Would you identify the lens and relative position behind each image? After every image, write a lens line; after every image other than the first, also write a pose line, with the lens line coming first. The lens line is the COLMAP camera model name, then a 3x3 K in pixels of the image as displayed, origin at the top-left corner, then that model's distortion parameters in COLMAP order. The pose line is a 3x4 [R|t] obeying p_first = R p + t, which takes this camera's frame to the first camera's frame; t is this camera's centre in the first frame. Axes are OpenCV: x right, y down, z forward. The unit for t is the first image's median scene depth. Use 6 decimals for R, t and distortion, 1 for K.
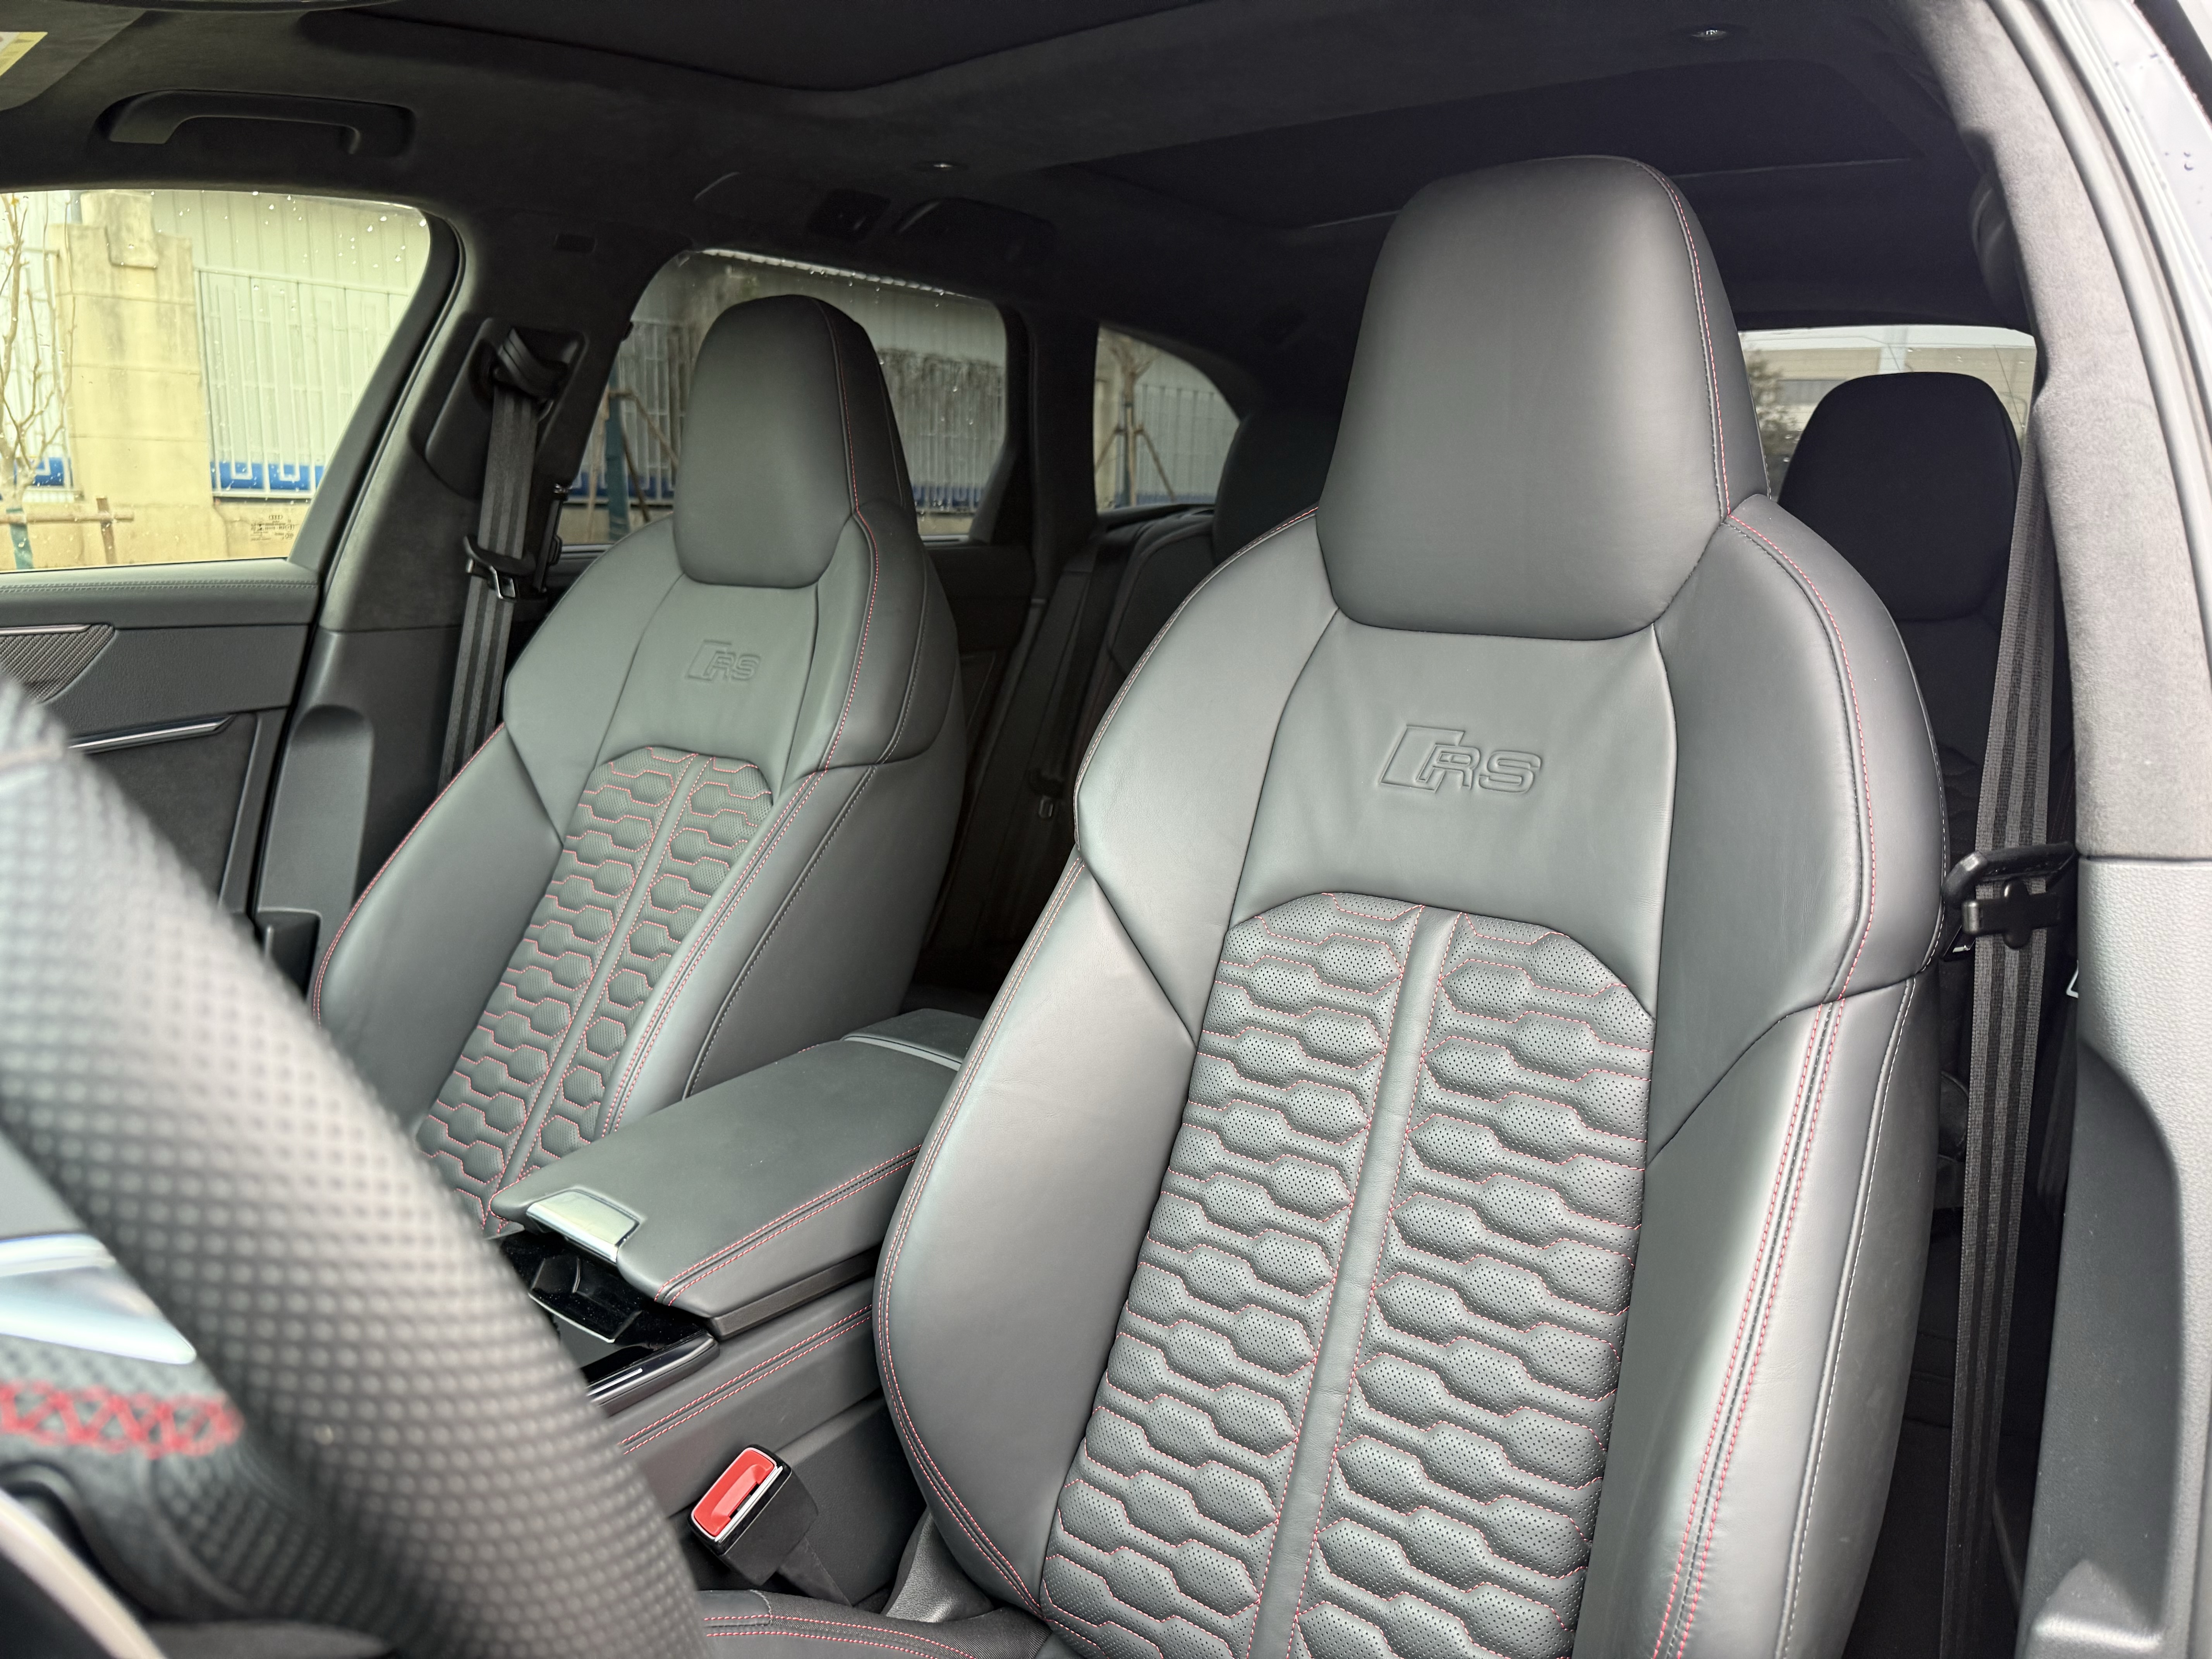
lens RADIAL K [[1607.1, 0, 1107.3], [0, 1607.1, 836.9], [0, 0, 1]] dist [0.047197, -0.011481]
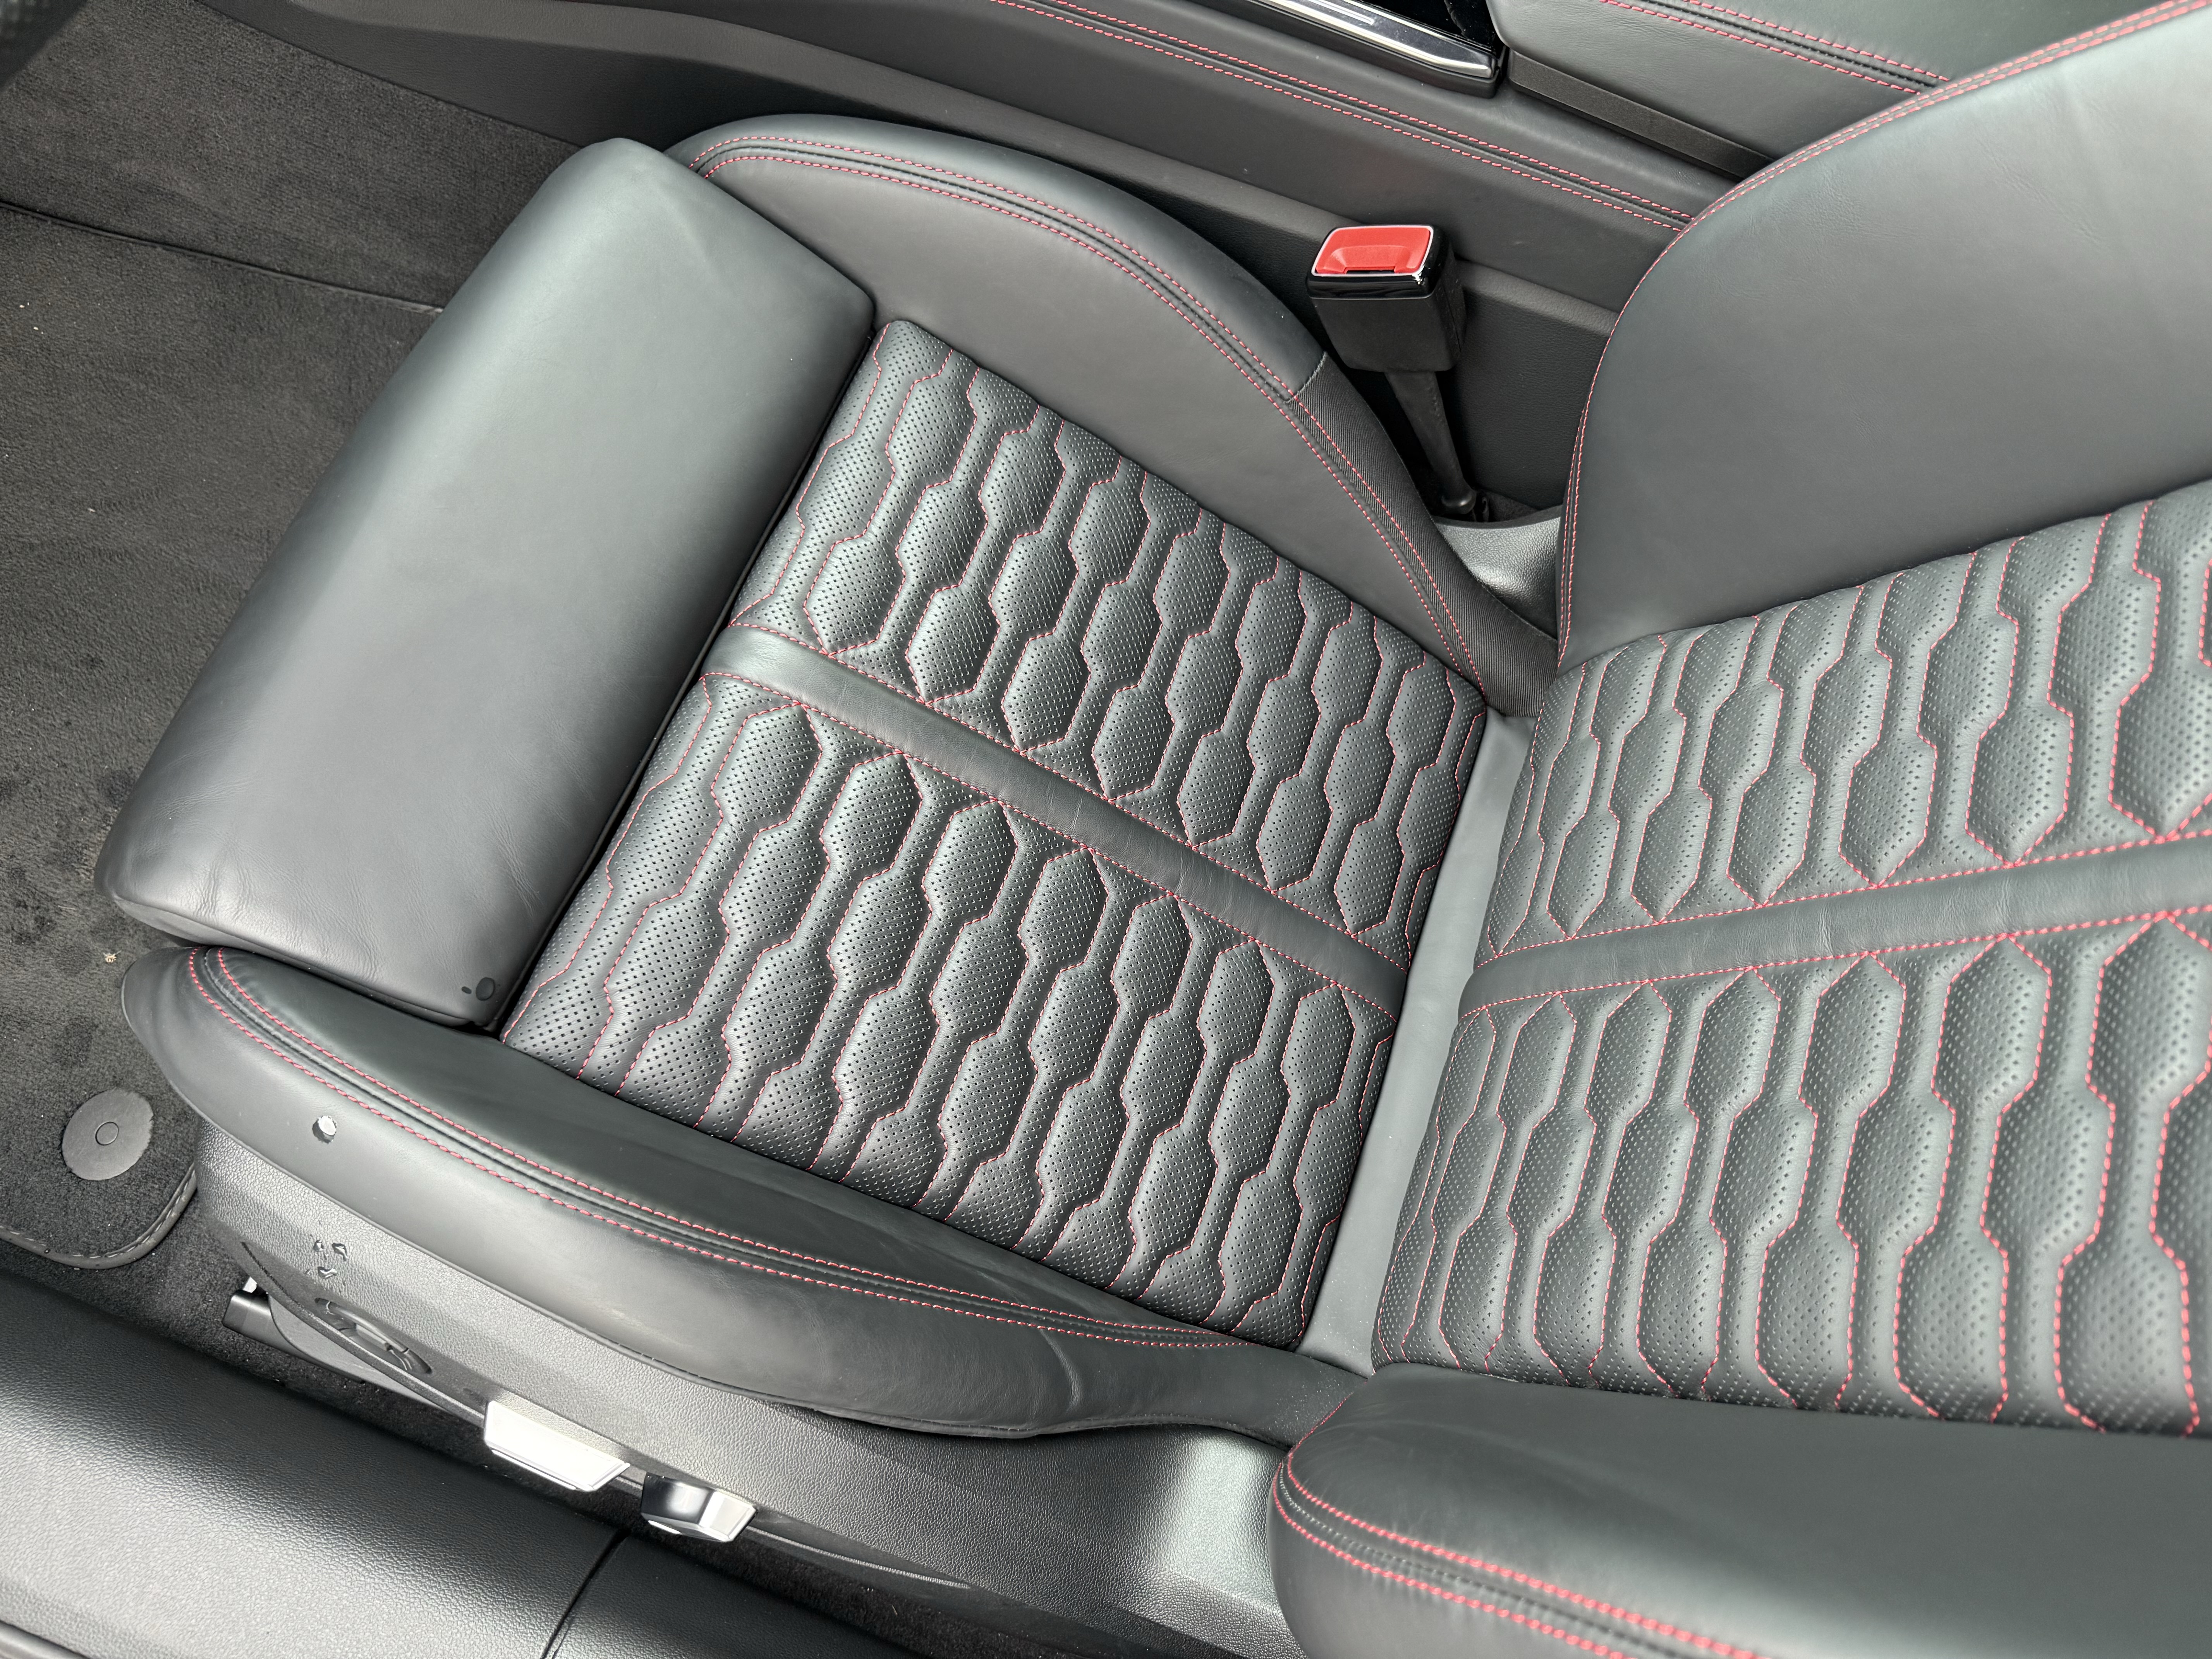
lens RADIAL K [[1543.9, 0, 1098.7], [0, 1543.9, 837.0], [0, 0, 1]] dist [0.018494, -0.026334]
pose [[0.319952, 0.896849, -0.305437, 0.117651], [-0.298610, 0.401411, 0.865853, -0.046529], [0.899146, -0.185825, 0.396240, 0.328883]]
